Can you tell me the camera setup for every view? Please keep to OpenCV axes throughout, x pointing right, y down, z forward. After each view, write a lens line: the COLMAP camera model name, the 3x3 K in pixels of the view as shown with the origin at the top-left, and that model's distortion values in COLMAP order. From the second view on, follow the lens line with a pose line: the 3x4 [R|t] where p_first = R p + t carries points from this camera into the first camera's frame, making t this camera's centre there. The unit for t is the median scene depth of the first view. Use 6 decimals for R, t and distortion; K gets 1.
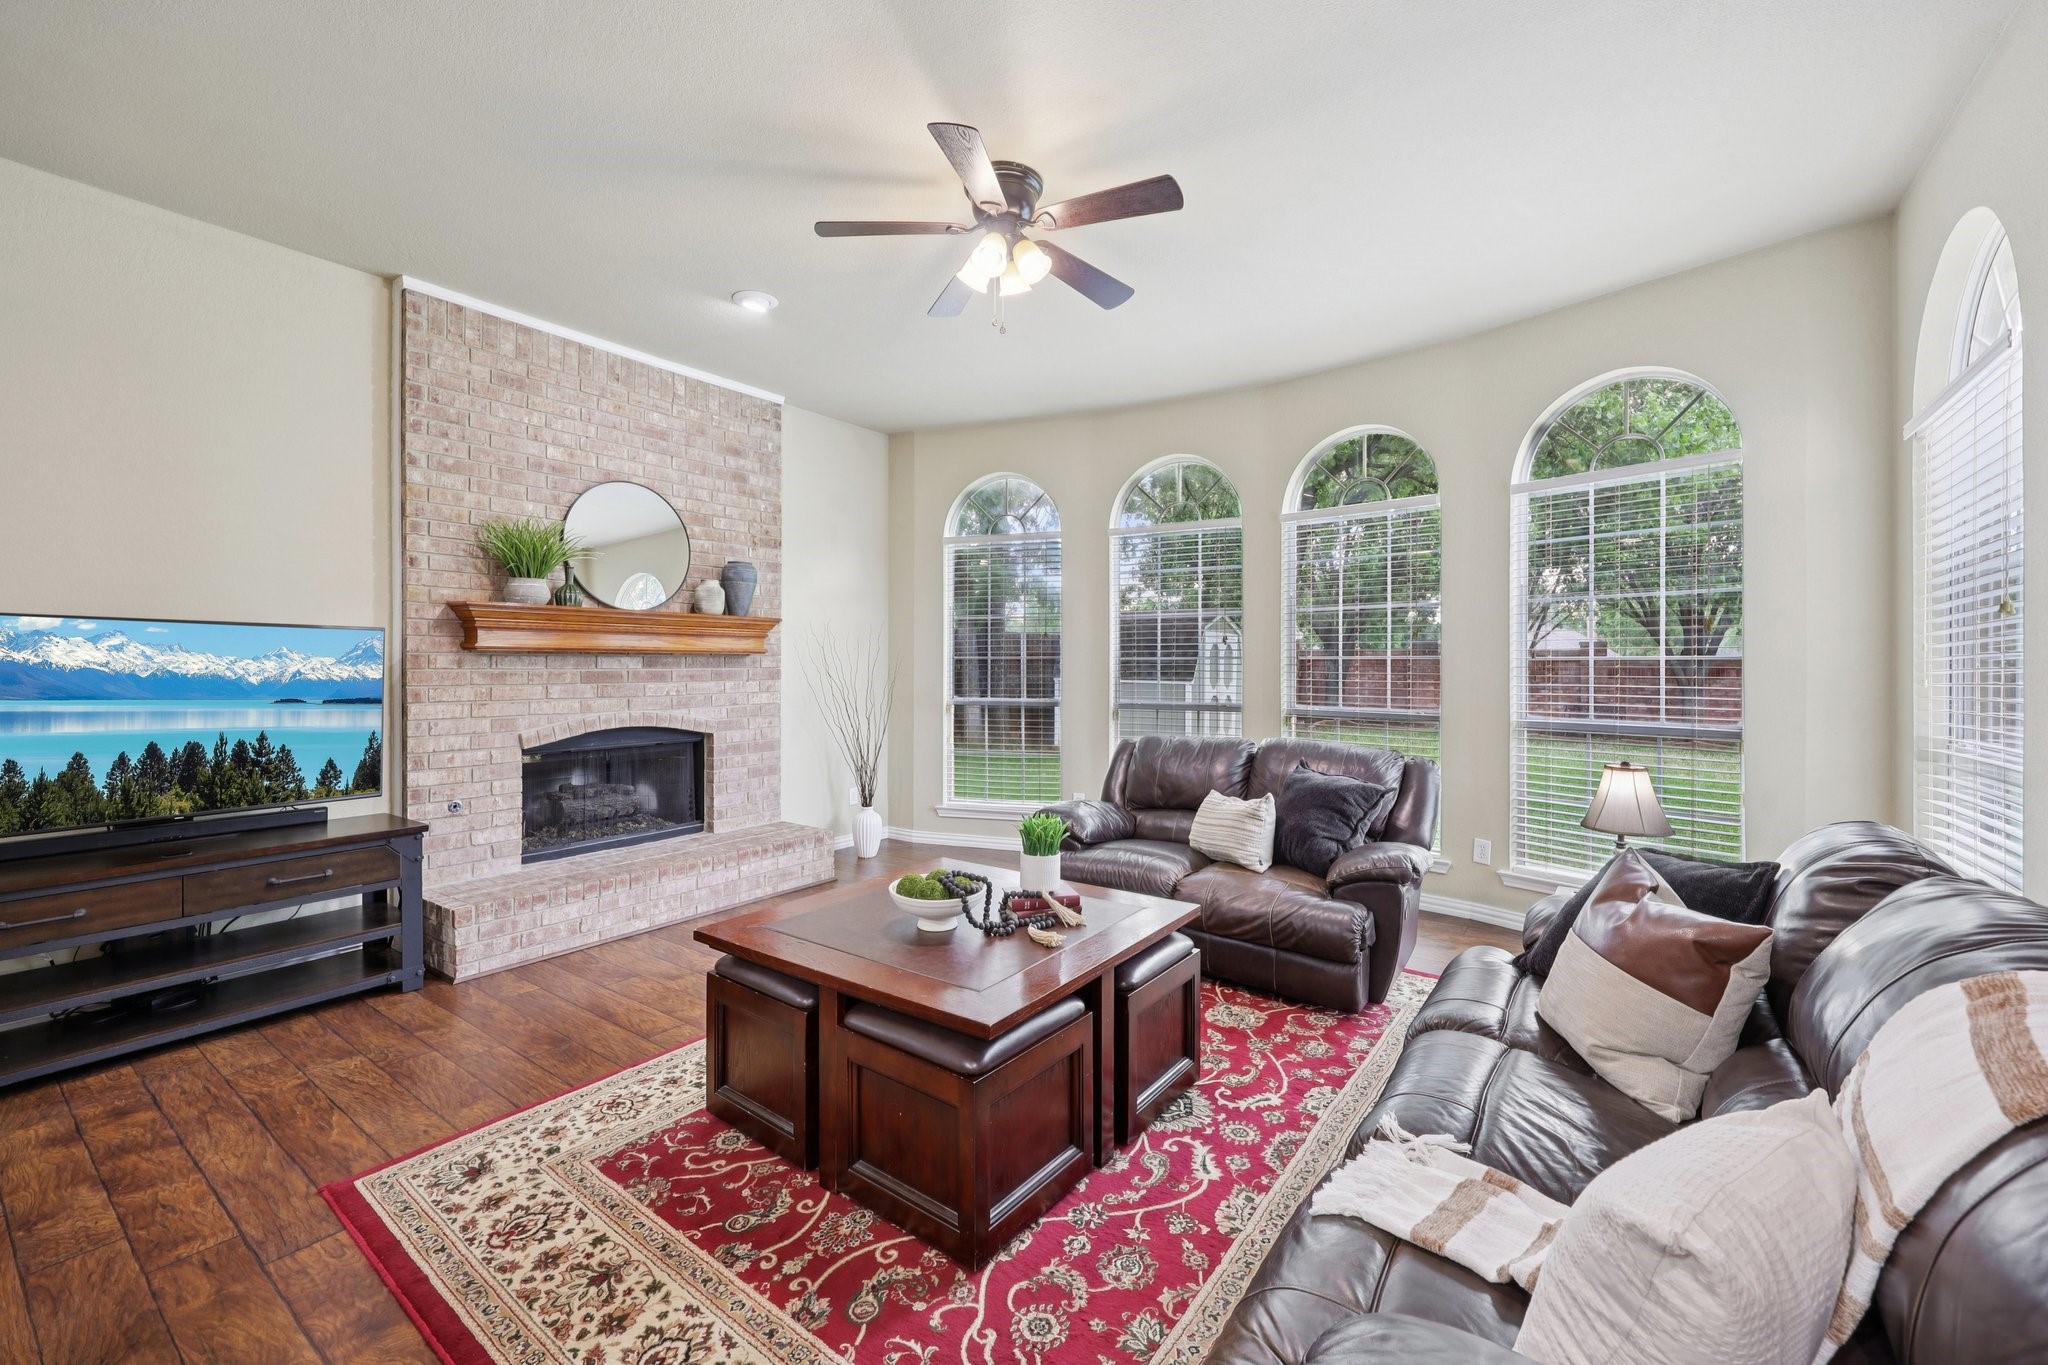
lens RADIAL K [[833.5, 0, 1014.5], [0, 833.5, 668.2], [0, 0, 1]] dist [0.008051, -0.001003]
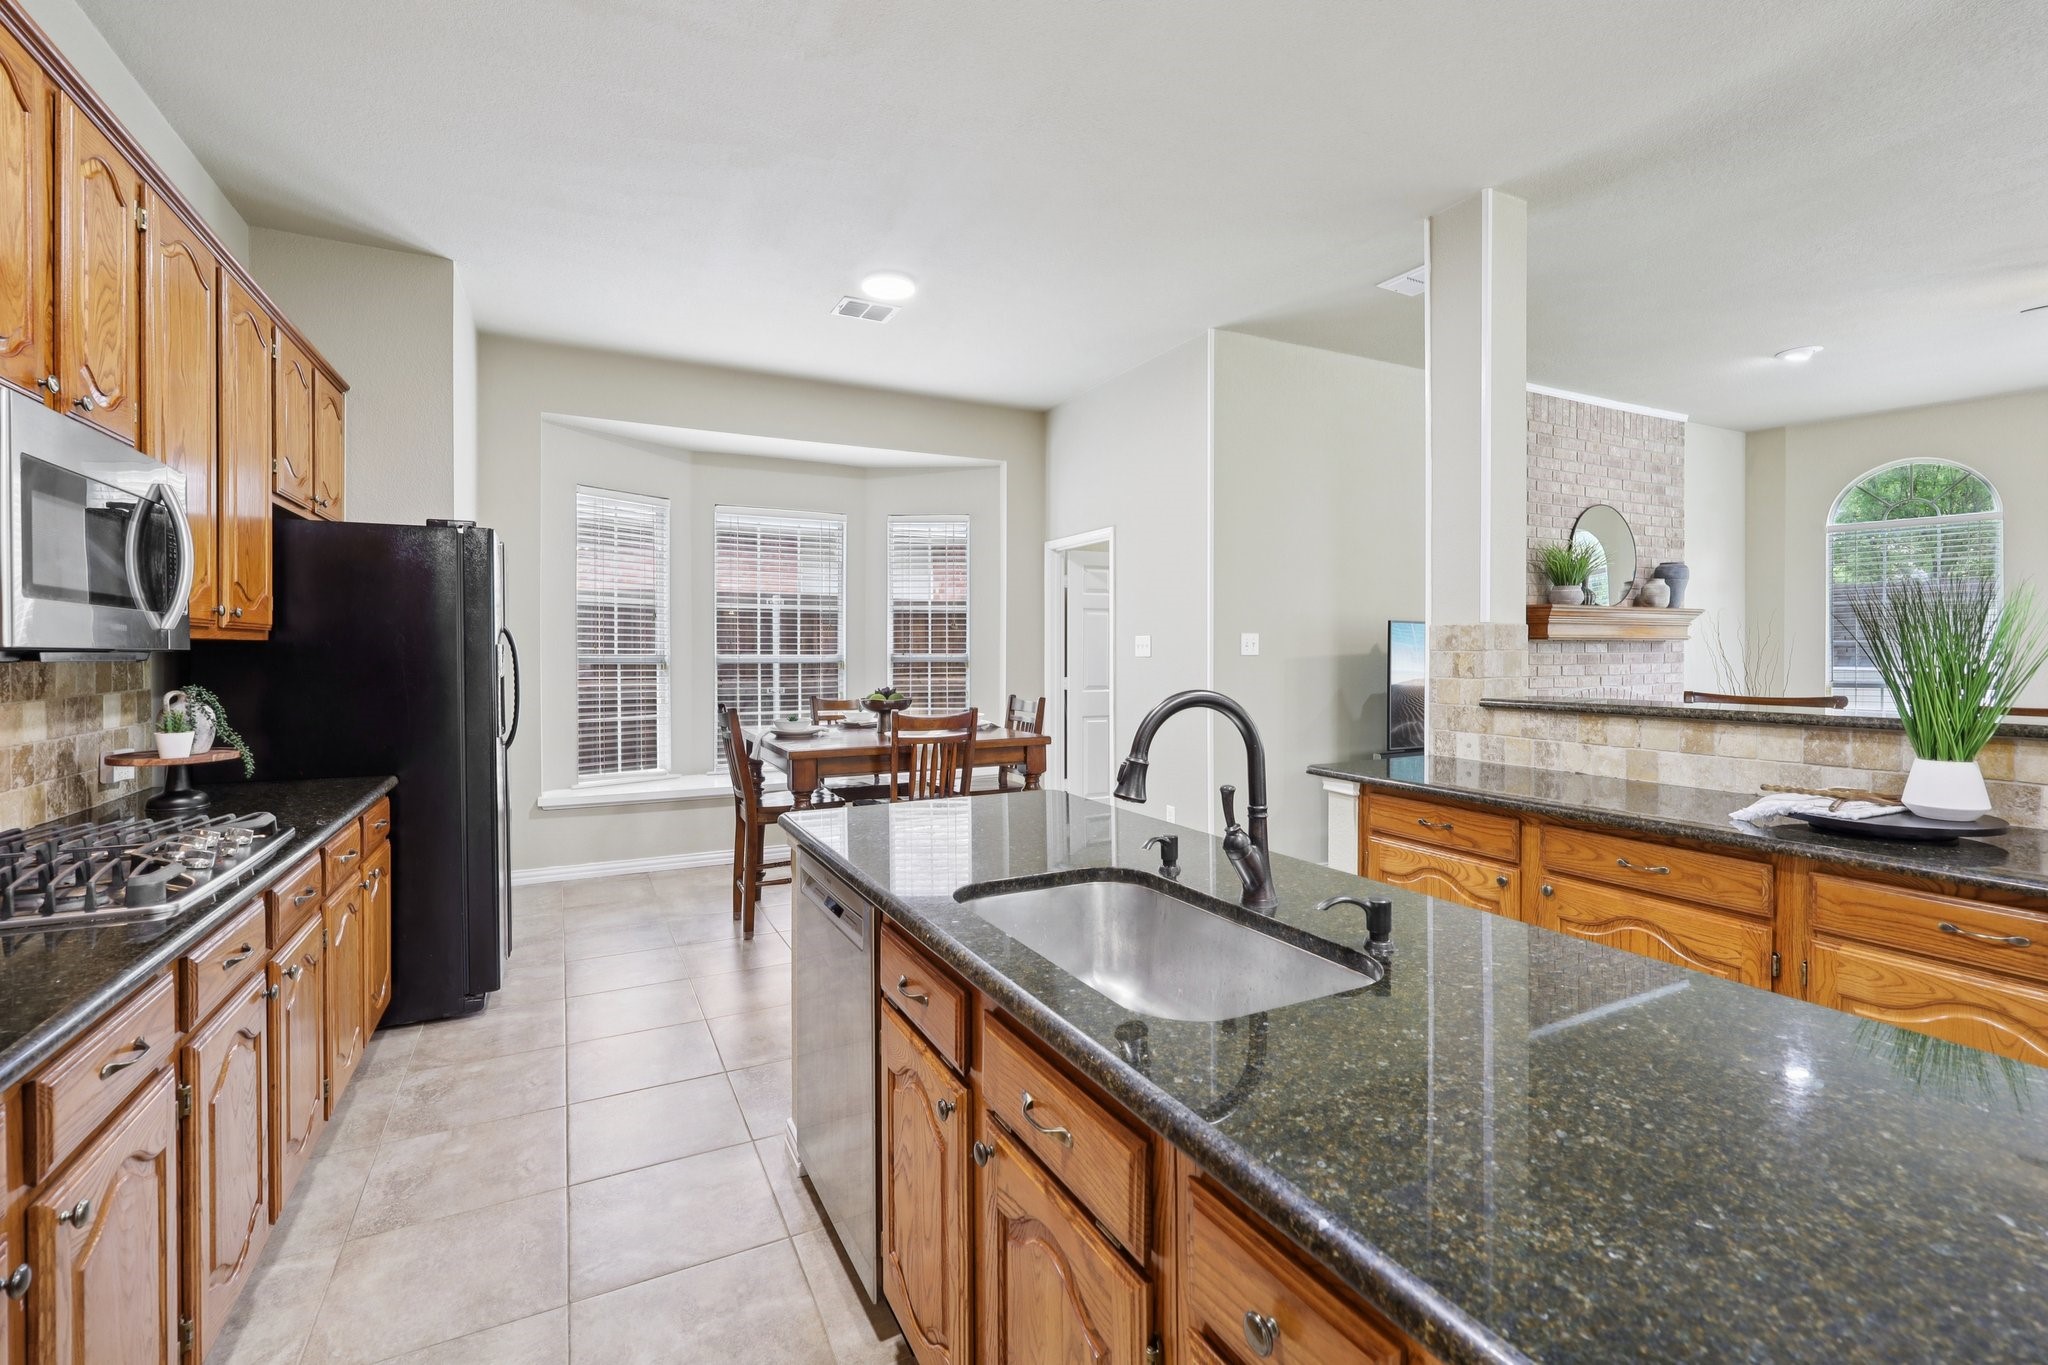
lens RADIAL K [[889.3, 0, 1011.0], [0, 889.3, 649.9], [0, 0, 1]] dist [0.004929, -0.000251]
pose [[0.887968, -0.002442, -0.459899, -1.267118], [0.000432, 0.999990, -0.004478, 0.003708], [0.459905, 0.003777, 0.887960, -1.204593]]
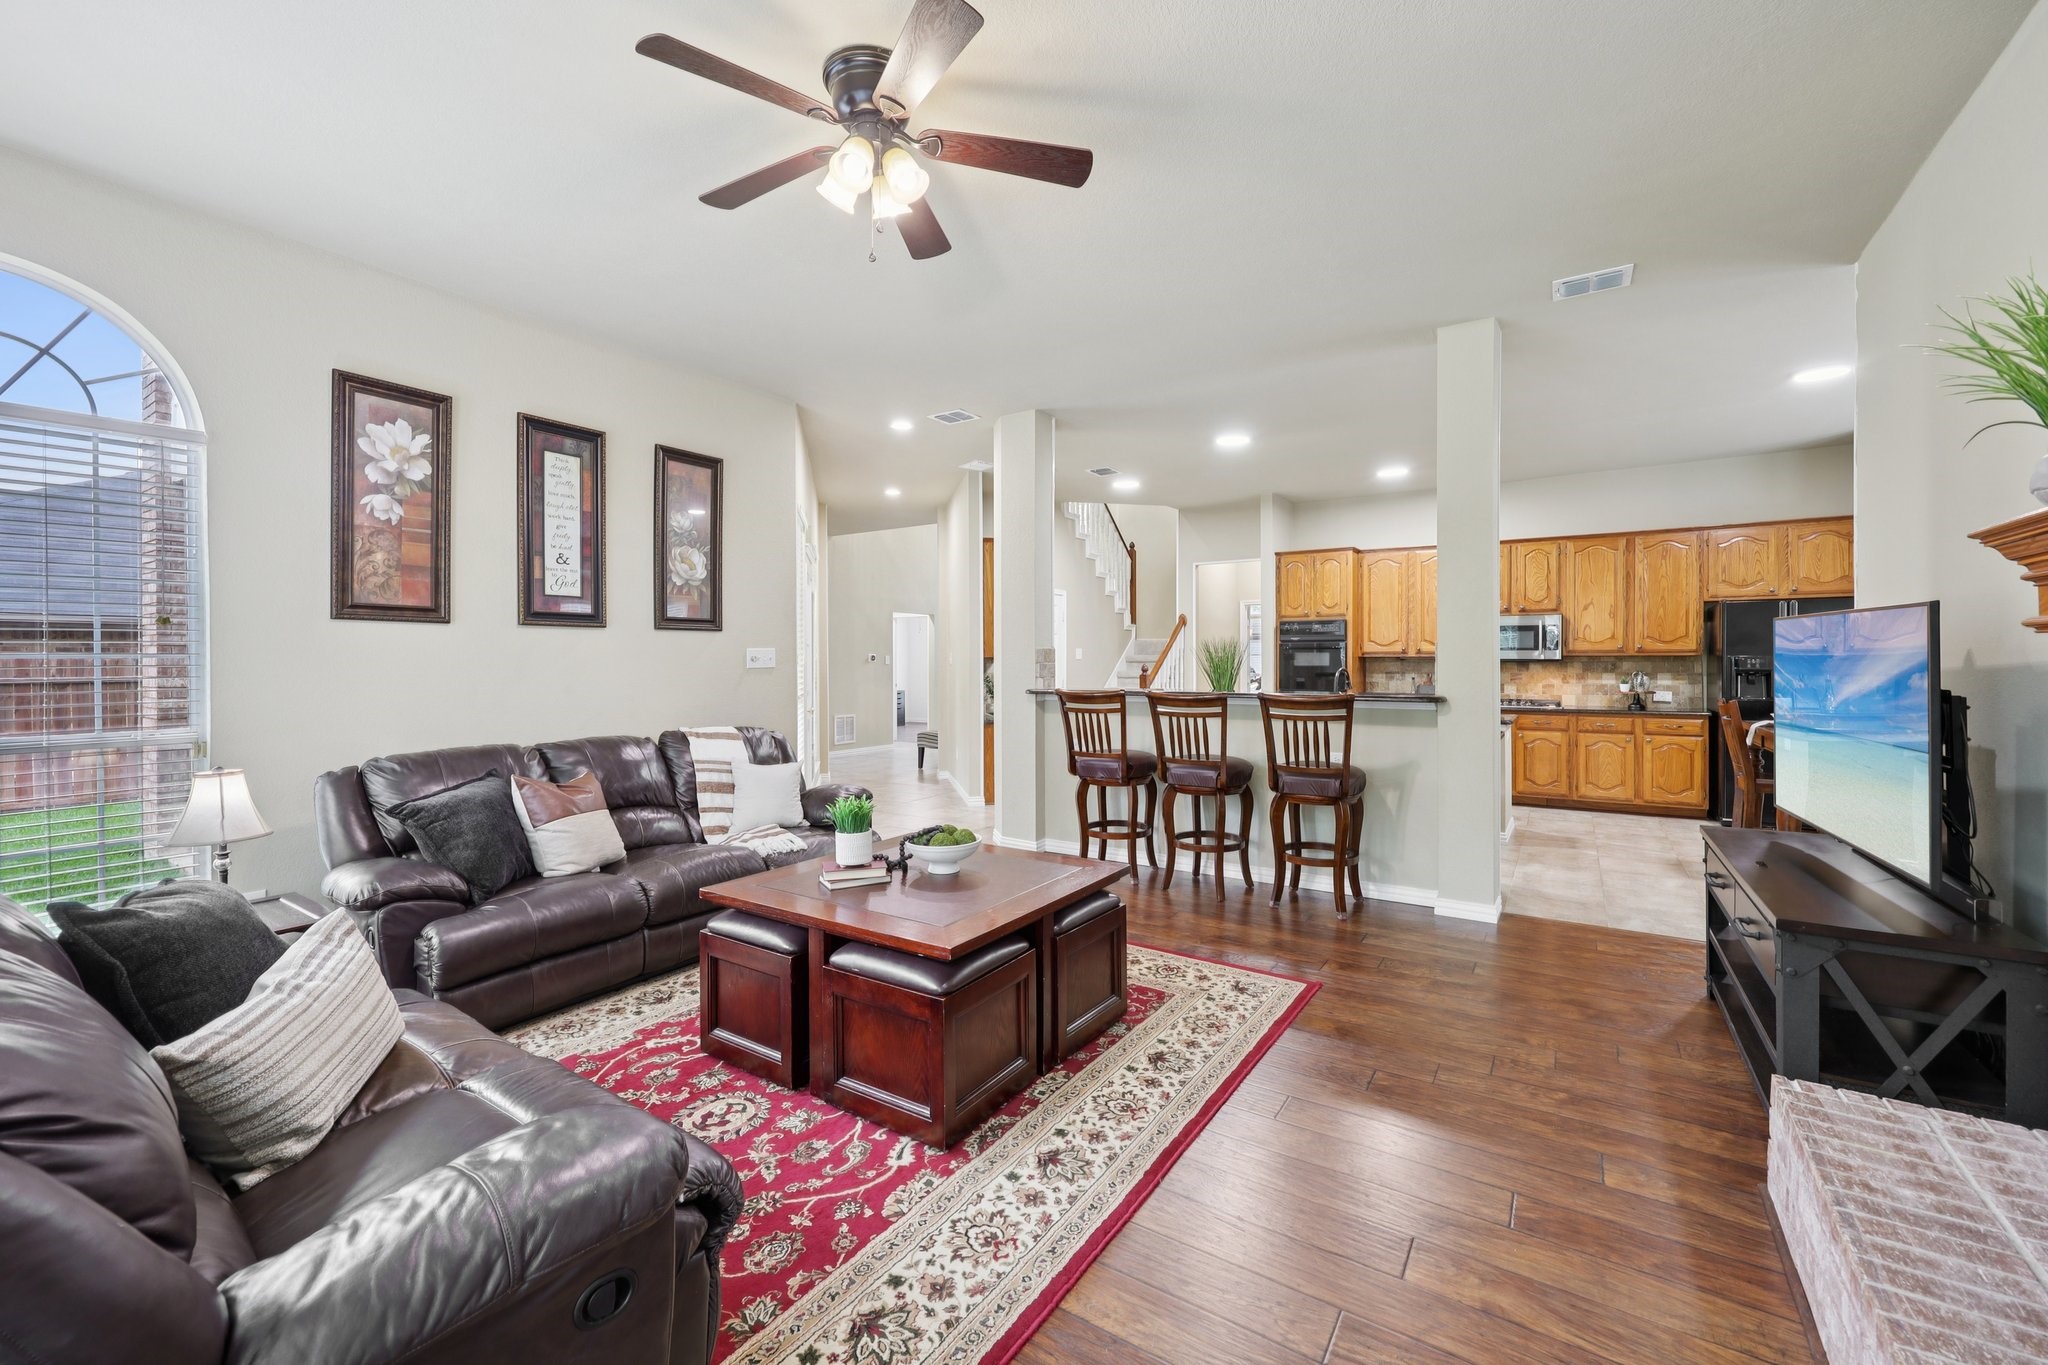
lens RADIAL K [[833.5, 0, 1025.2], [0, 833.5, 662.8], [0, 0, 1]] dist [0.008051, -0.001003]
pose [[-0.998787, 0.002780, -0.049165, -0.161470], [0.002412, 0.999969, 0.007551, -0.014488], [0.049184, 0.007424, -0.998762, 2.387704]]
